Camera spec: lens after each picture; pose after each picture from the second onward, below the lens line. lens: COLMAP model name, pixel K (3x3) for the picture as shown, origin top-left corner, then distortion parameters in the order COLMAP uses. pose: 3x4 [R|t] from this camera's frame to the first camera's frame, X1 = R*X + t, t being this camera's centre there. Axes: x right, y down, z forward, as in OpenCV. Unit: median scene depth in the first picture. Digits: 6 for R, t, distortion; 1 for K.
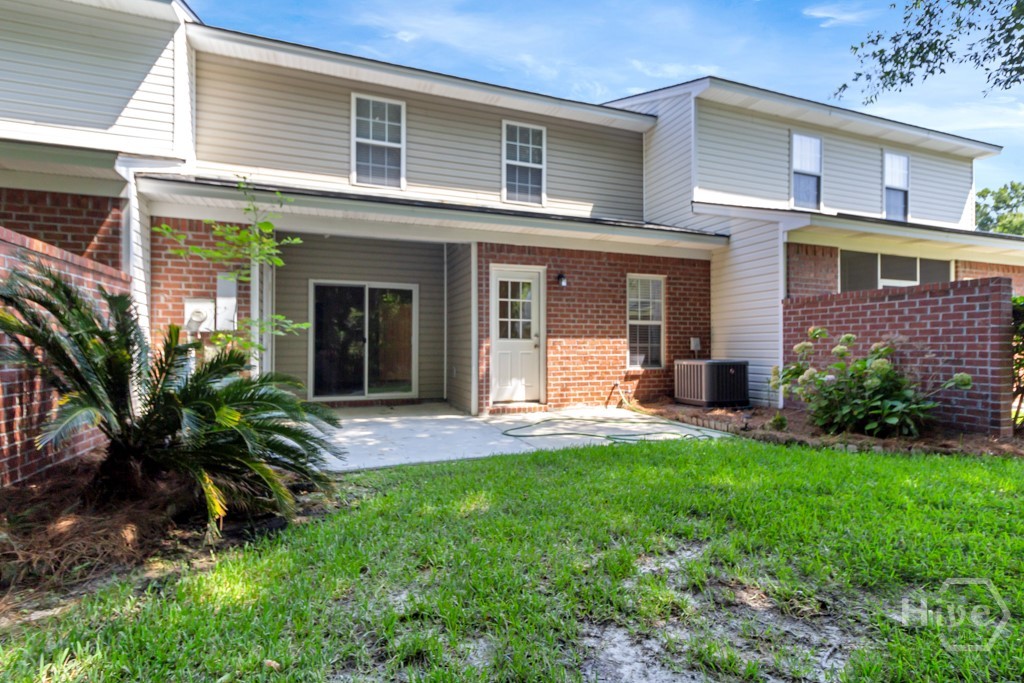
lens RADIAL K [[468.5, 0, 515.0], [0, 468.5, 344.3], [0, 0, 1]] dist [0.005518, -0.000335]
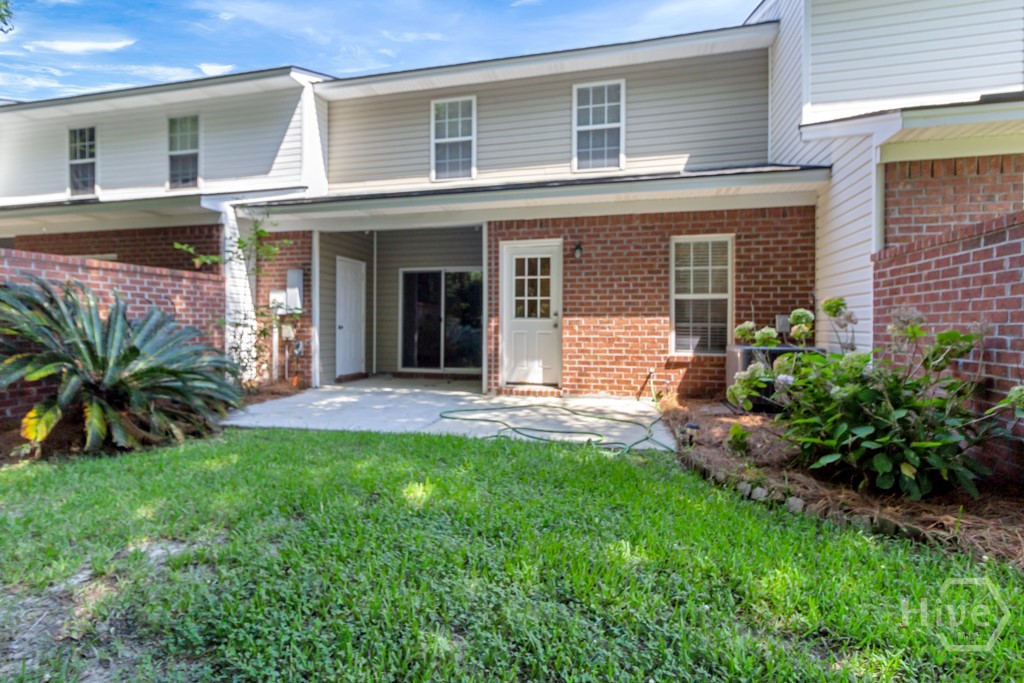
lens RADIAL K [[468.5, 0, 520.7], [0, 468.5, 323.9], [0, 0, 1]] dist [0.005518, -0.000335]
pose [[0.834386, 0.002328, -0.551176, 0.471517], [-0.001004, 0.999996, 0.002703, -0.001740], [0.551180, -0.001702, 0.834385, 0.180784]]
